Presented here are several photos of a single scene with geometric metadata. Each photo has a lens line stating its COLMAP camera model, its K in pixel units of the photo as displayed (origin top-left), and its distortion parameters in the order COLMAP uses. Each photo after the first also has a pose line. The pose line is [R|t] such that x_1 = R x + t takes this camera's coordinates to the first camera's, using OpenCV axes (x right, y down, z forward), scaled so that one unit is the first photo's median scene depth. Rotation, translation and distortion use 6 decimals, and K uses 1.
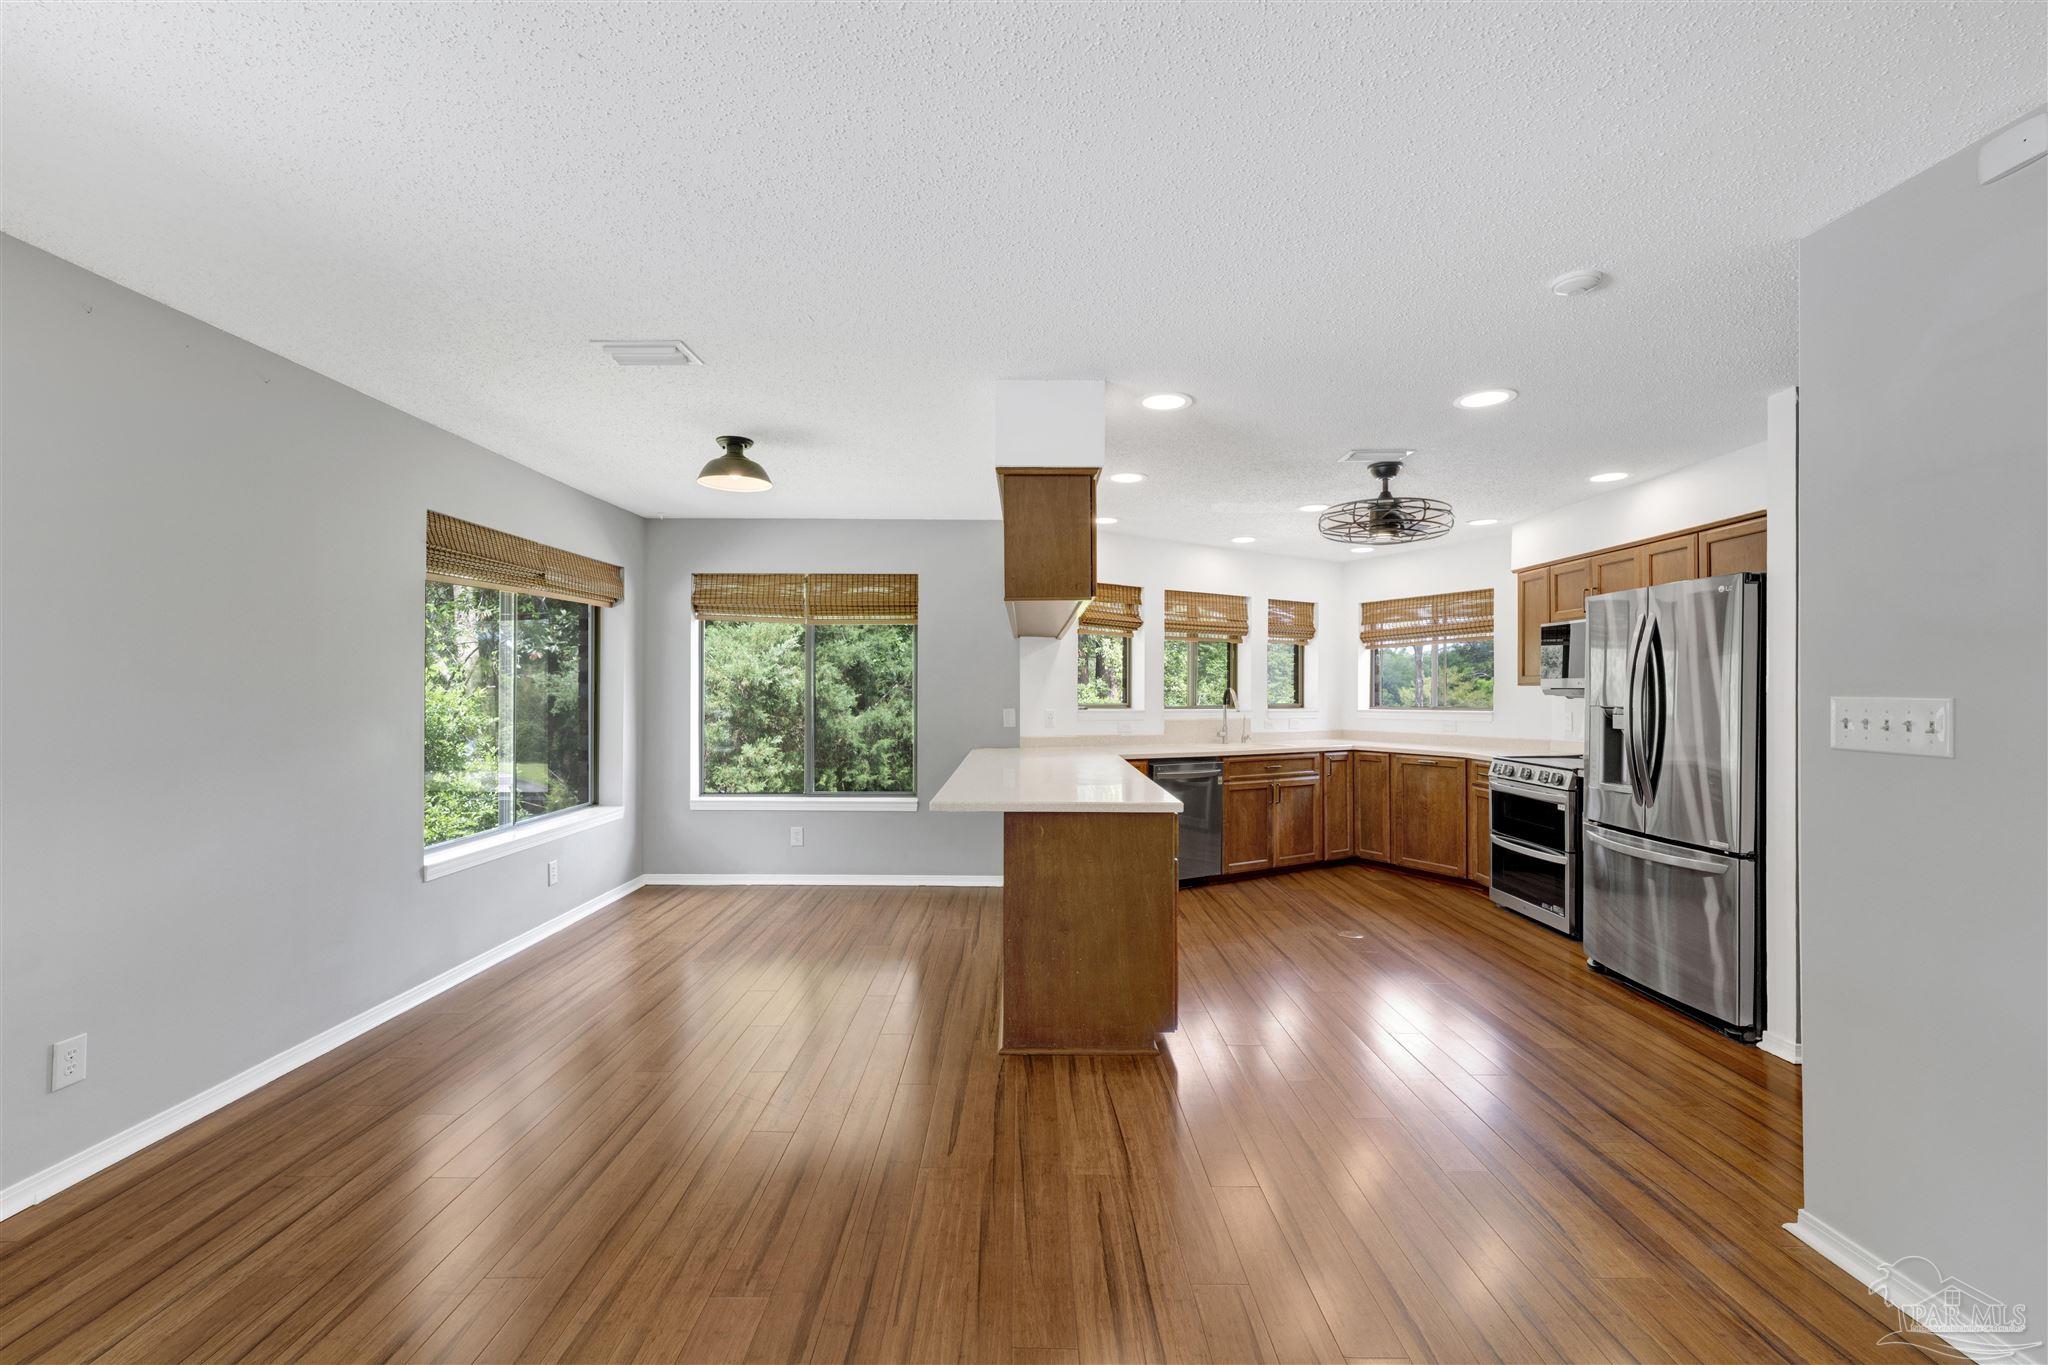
lens RADIAL K [[851.4, 0, 1024.0], [0, 851.4, 687.1], [0, 0, 1]] dist [0.001143, -0.000157]
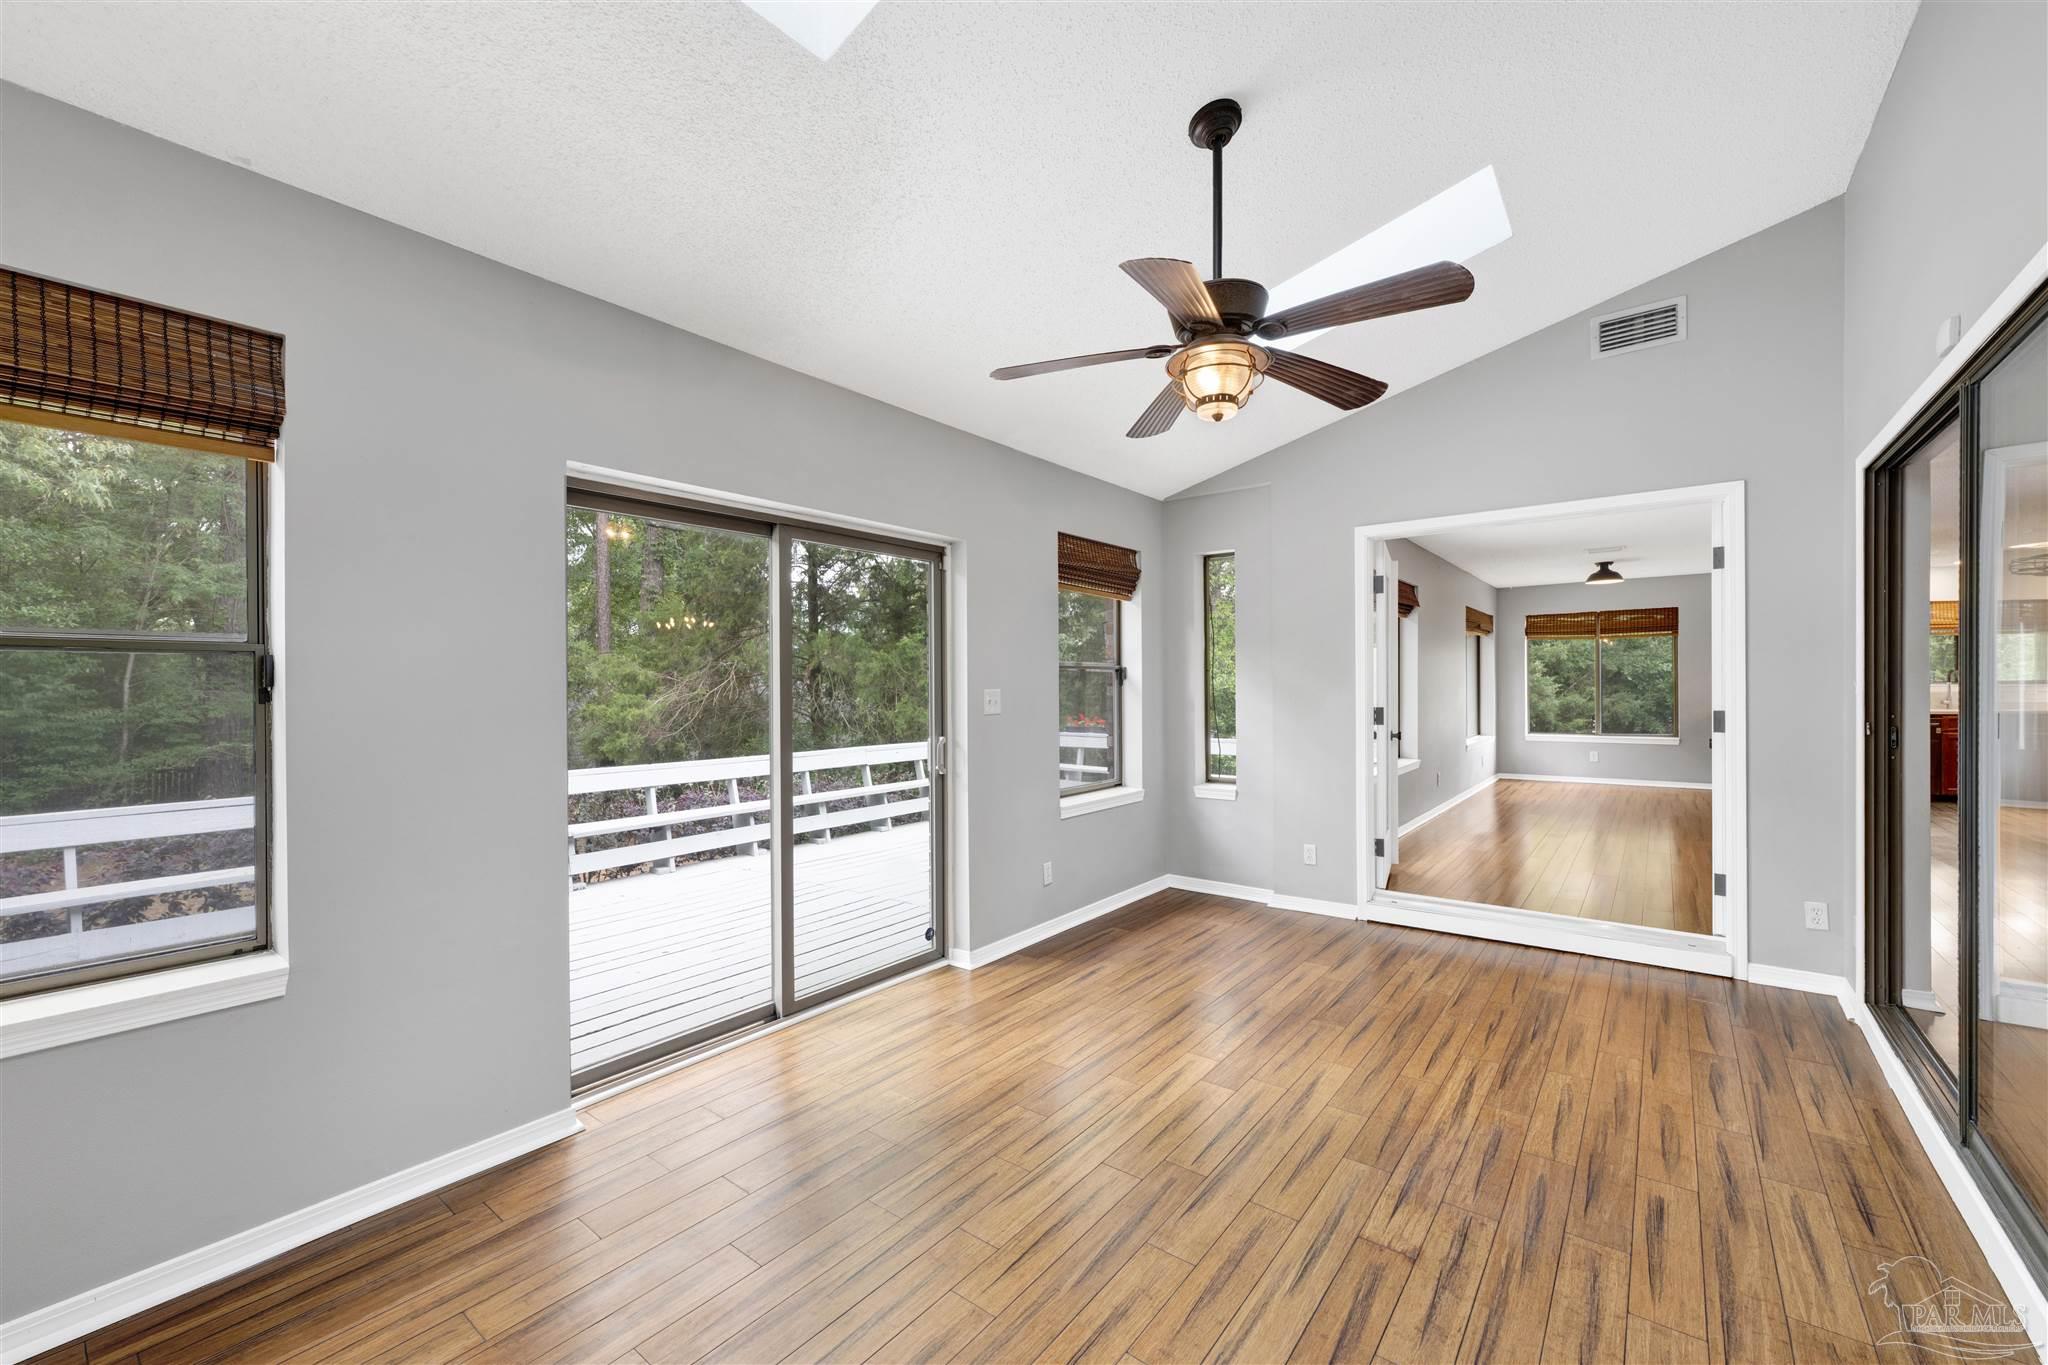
lens RADIAL K [[838.4, 0, 1026.5], [0, 838.4, 681.4], [0, 0, 1]] dist [0.000065, 0.000018]
pose [[0.794505, -0.018114, -0.606987, -0.152211], [0.014220, 0.999836, -0.011225, 0.018656], [0.607090, 0.000287, 0.794633, -1.214985]]
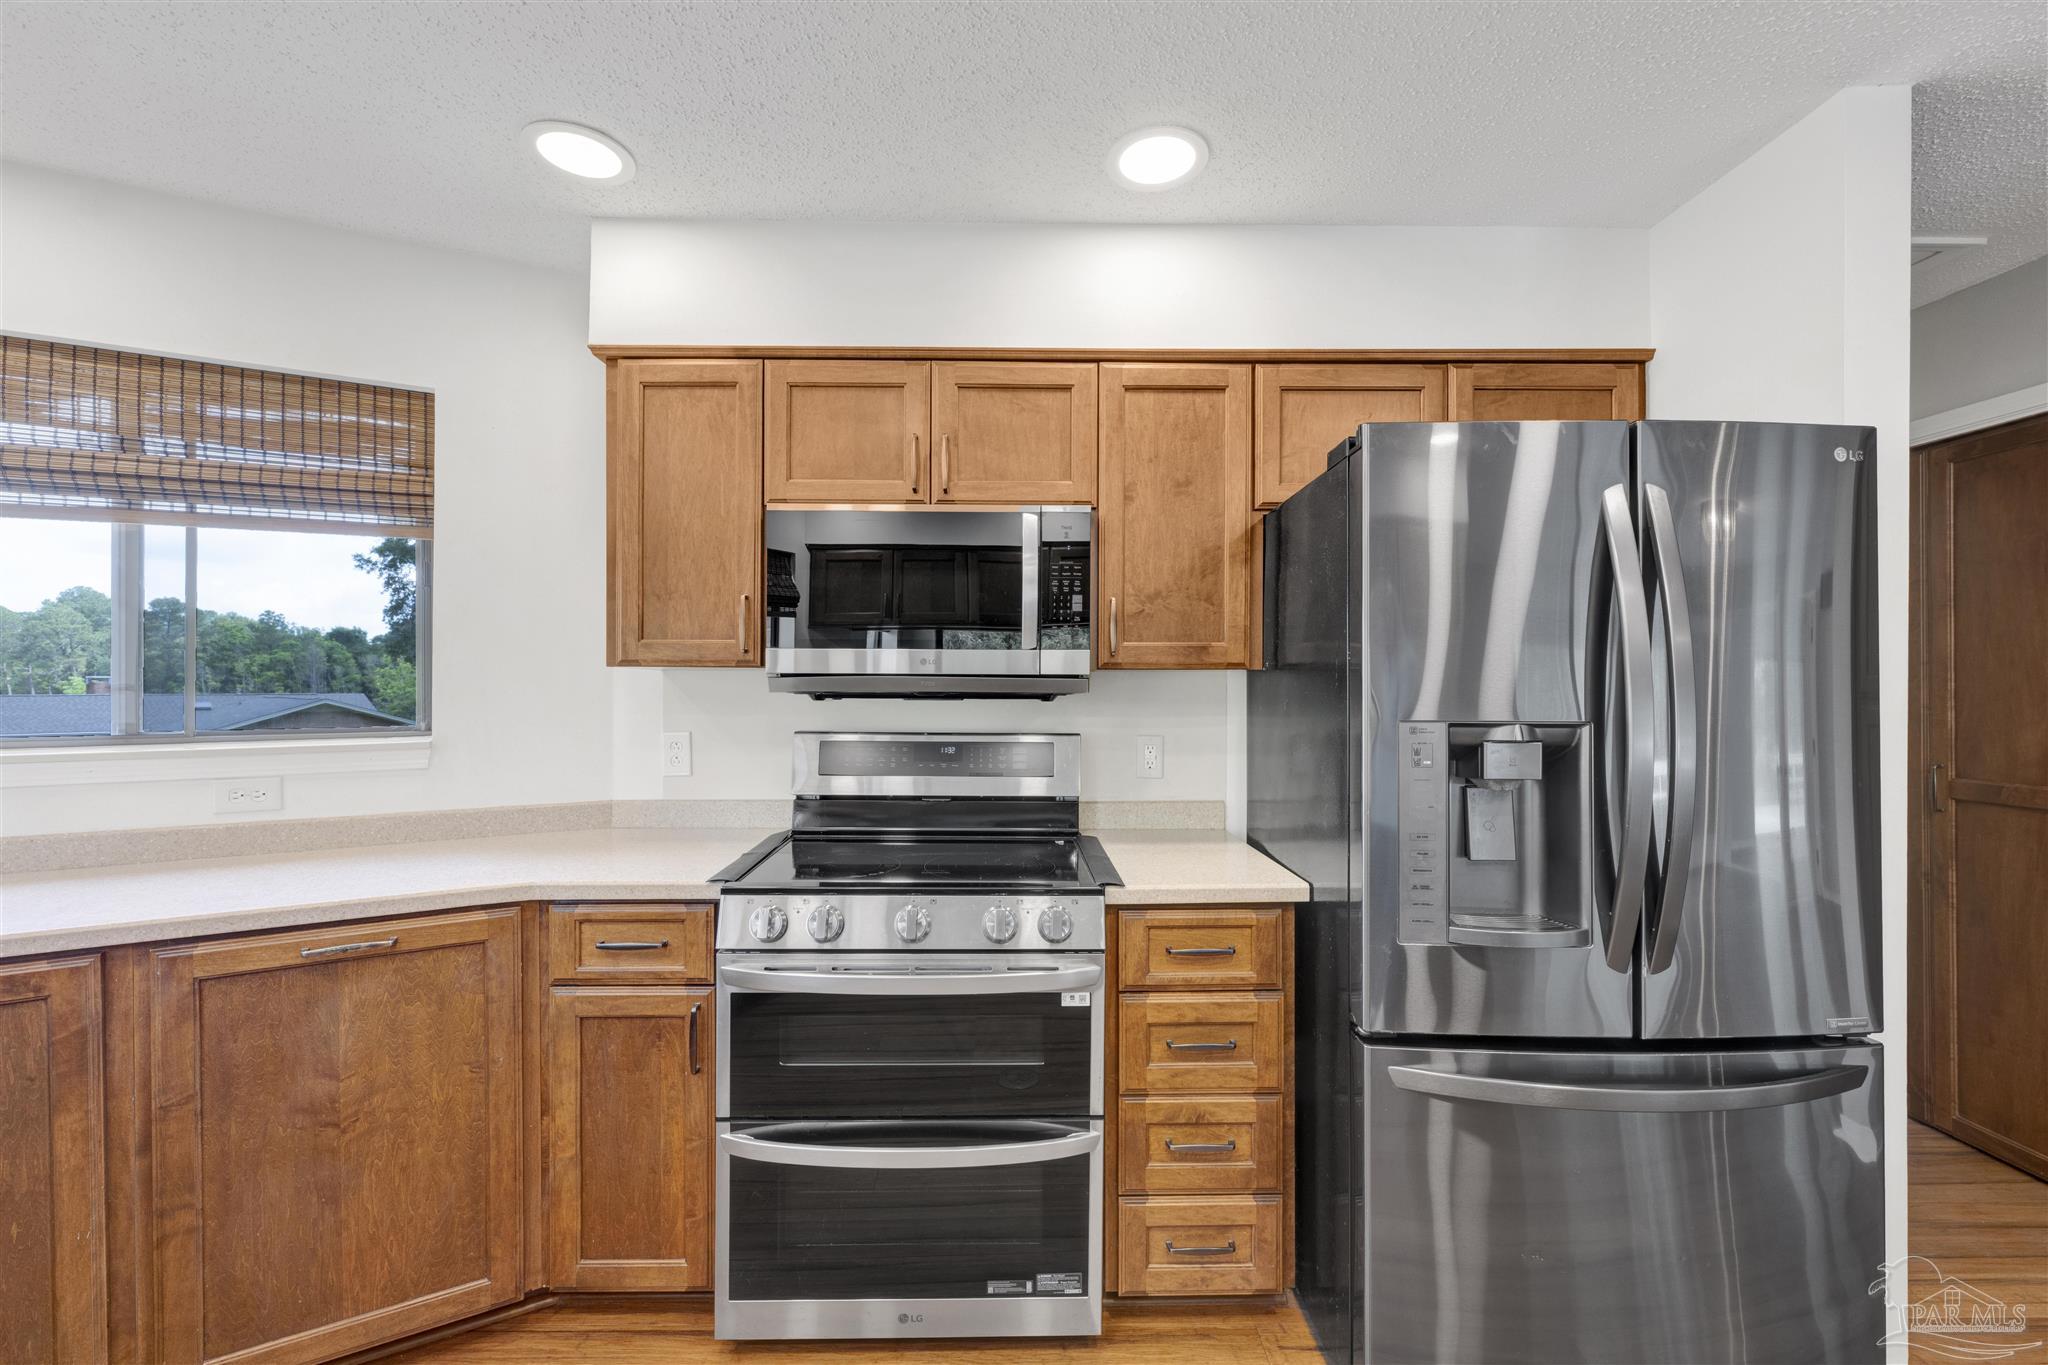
lens RADIAL K [[851.4, 0, 1020.5], [0, 851.4, 678.3], [0, 0, 1]] dist [0.001143, -0.000157]
pose [[-0.007101, -0.001815, 0.999973, 0.221144], [-0.002718, 0.999995, 0.001796, 0.001421], [-0.999971, -0.002705, -0.007106, 0.859977]]
